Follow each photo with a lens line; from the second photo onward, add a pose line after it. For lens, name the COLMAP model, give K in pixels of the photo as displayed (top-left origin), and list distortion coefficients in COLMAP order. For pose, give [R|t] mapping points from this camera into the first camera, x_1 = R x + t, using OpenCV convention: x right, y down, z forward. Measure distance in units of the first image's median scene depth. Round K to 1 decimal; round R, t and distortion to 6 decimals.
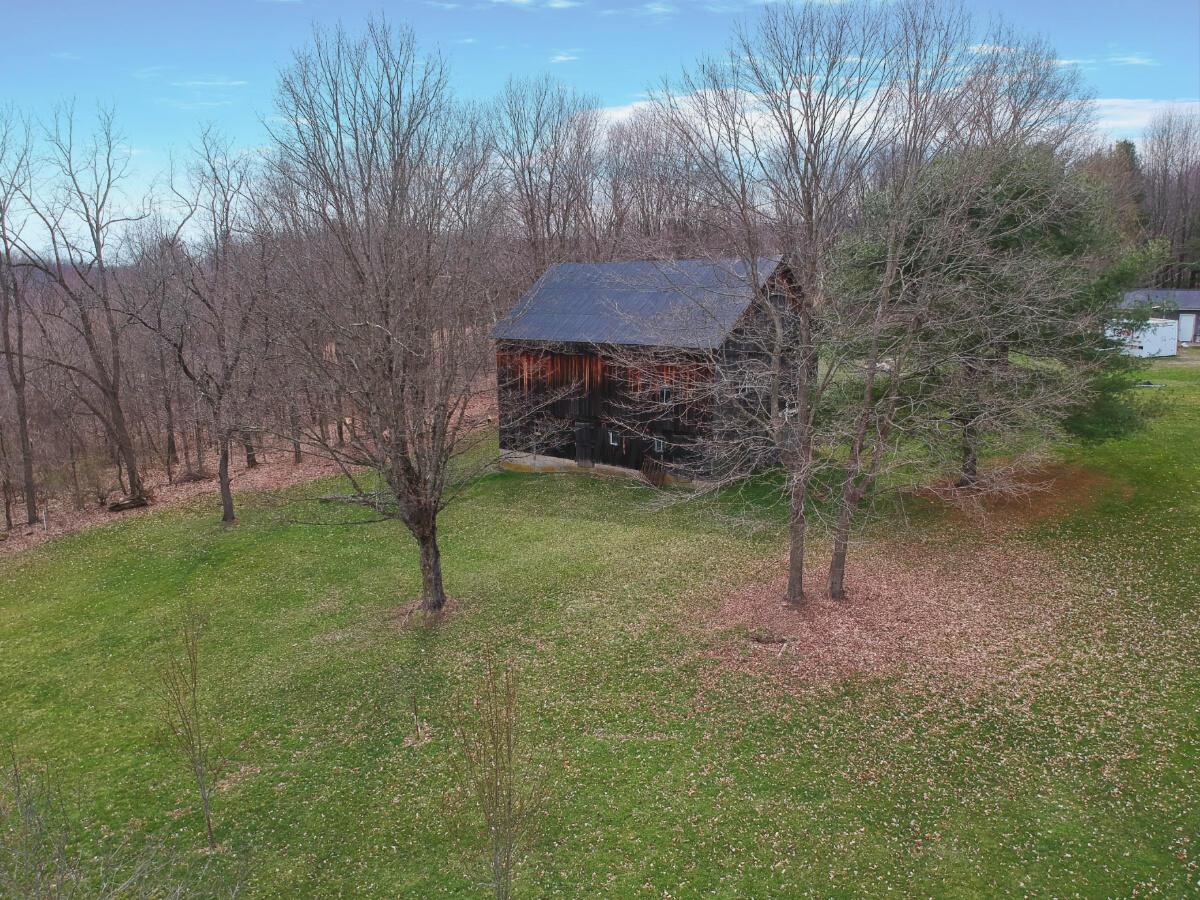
lens RADIAL K [[863.8, 0, 600.0], [0, 863.8, 450.0], [0, 0, 1]] dist [0.122265, -0.239907]
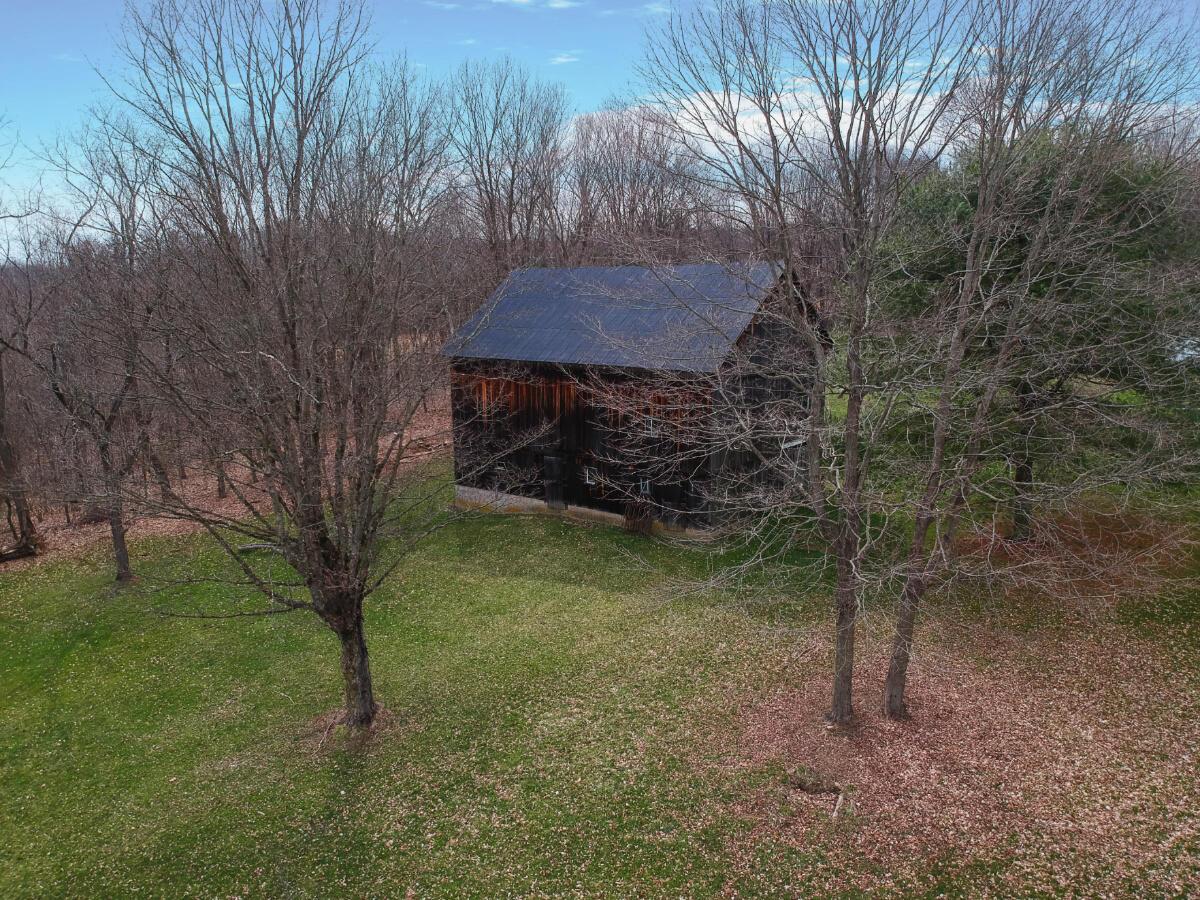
lens RADIAL K [[847.5, 0, 621.4], [0, 847.5, 455.0], [0, 0, 1]] dist [0.059184, -0.099014]
pose [[0.997803, -0.010466, 0.065414, -0.010042], [0.010038, 0.999926, 0.006865, -0.051943], [-0.065481, -0.006193, 0.997835, 0.230113]]
